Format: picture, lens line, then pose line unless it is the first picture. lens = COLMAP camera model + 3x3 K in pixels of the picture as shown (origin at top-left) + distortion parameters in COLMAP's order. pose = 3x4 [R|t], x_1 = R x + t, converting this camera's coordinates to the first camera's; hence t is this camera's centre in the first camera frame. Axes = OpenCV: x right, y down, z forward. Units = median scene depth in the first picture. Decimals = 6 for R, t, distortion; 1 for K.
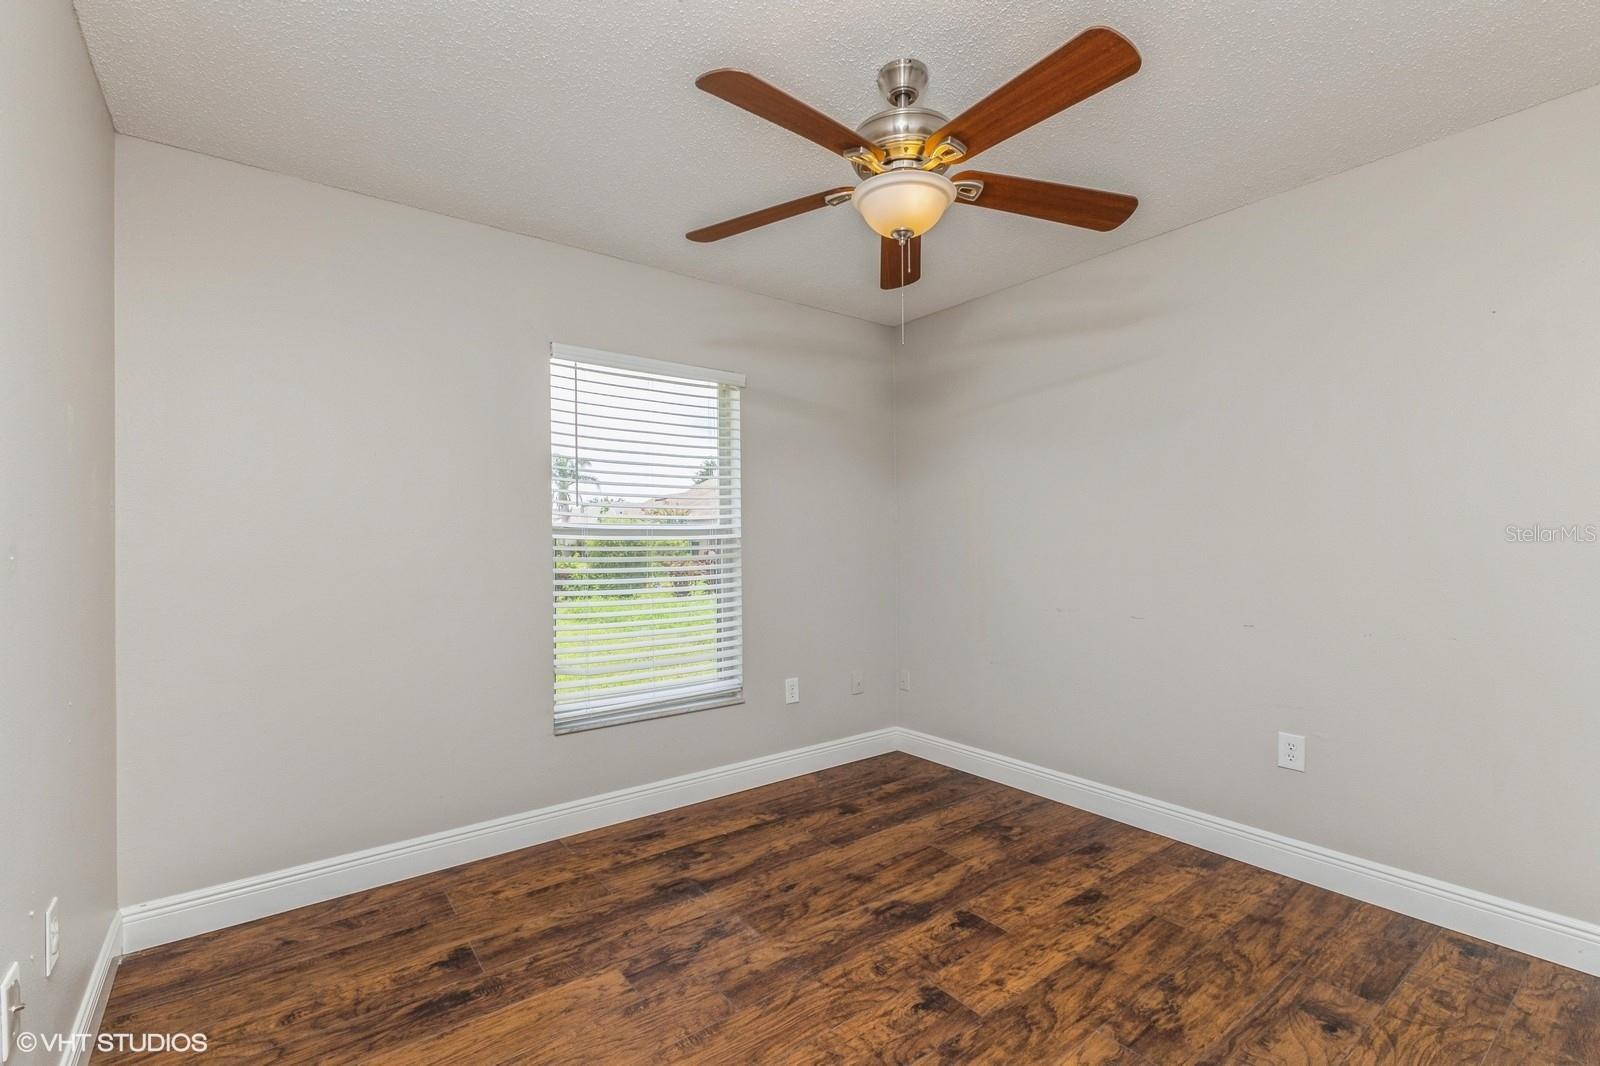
lens RADIAL K [[690.0, 0, 807.8], [0, 690.0, 537.4], [0, 0, 1]] dist [0.011336, -0.002747]
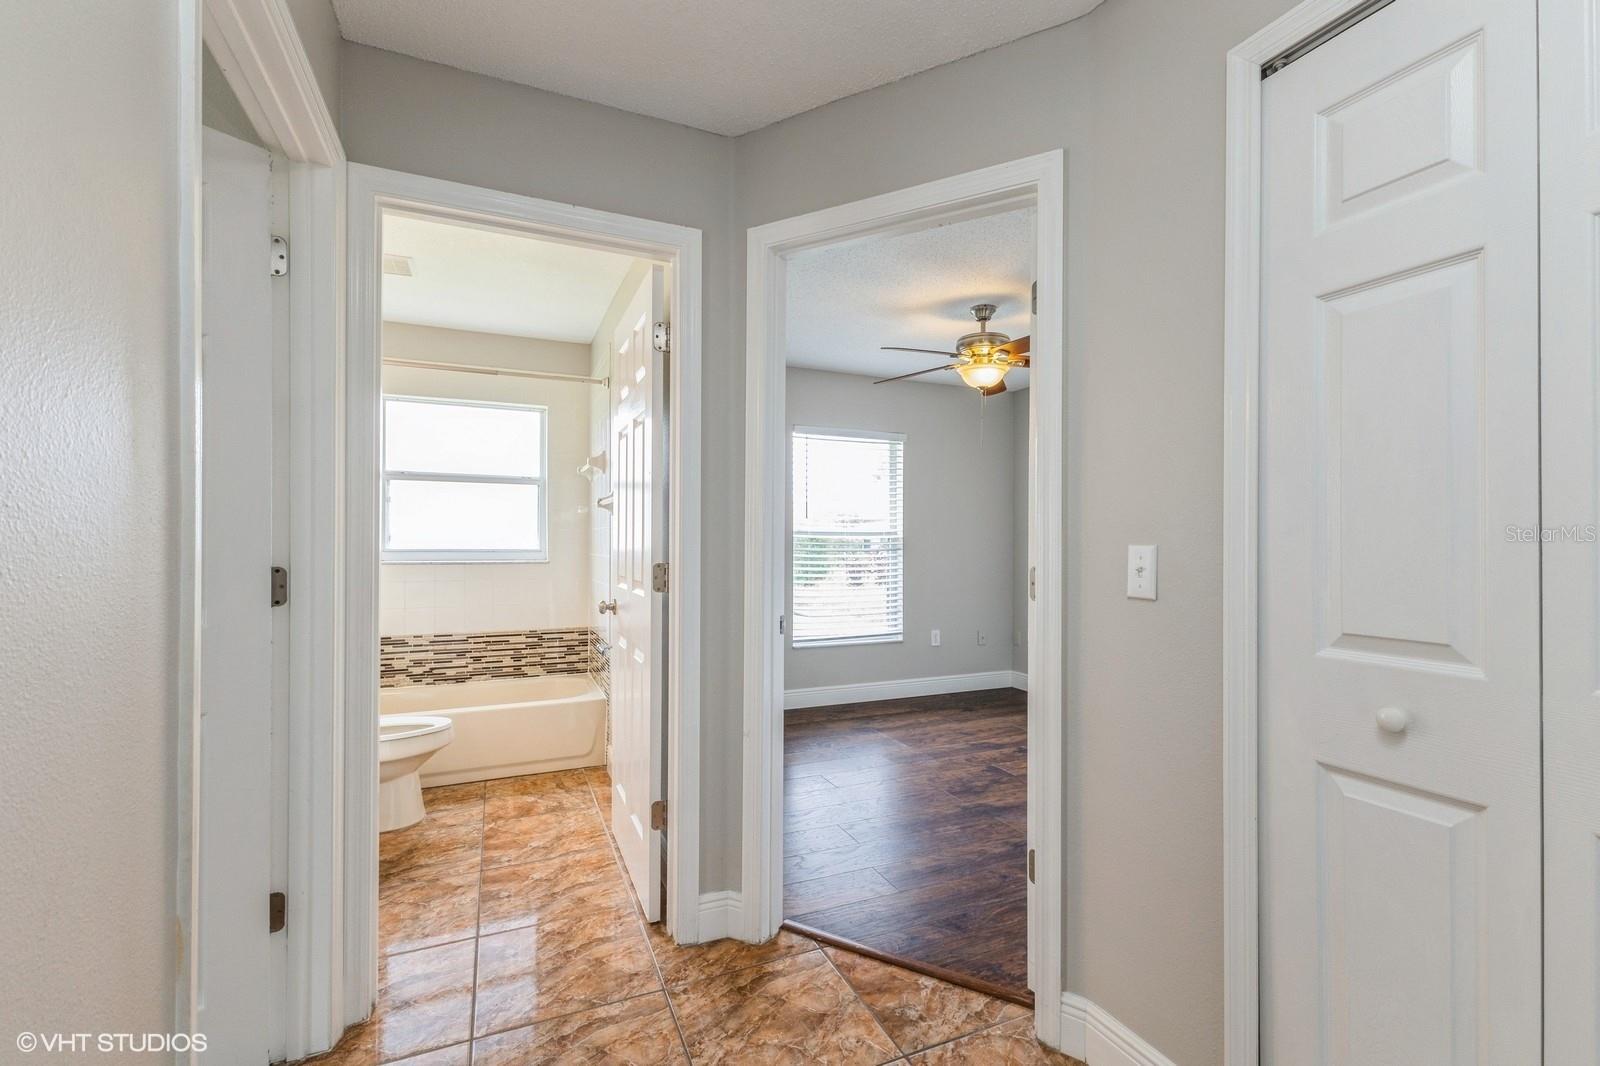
lens RADIAL K [[690.0, 0, 805.6], [0, 690.0, 533.6], [0, 0, 1]] dist [0.011336, -0.002747]
pose [[0.969179, 0.010879, -0.246119, 0.083437], [-0.010830, 0.999940, 0.001554, -0.008637], [0.246121, 0.001160, 0.969238, -0.636117]]
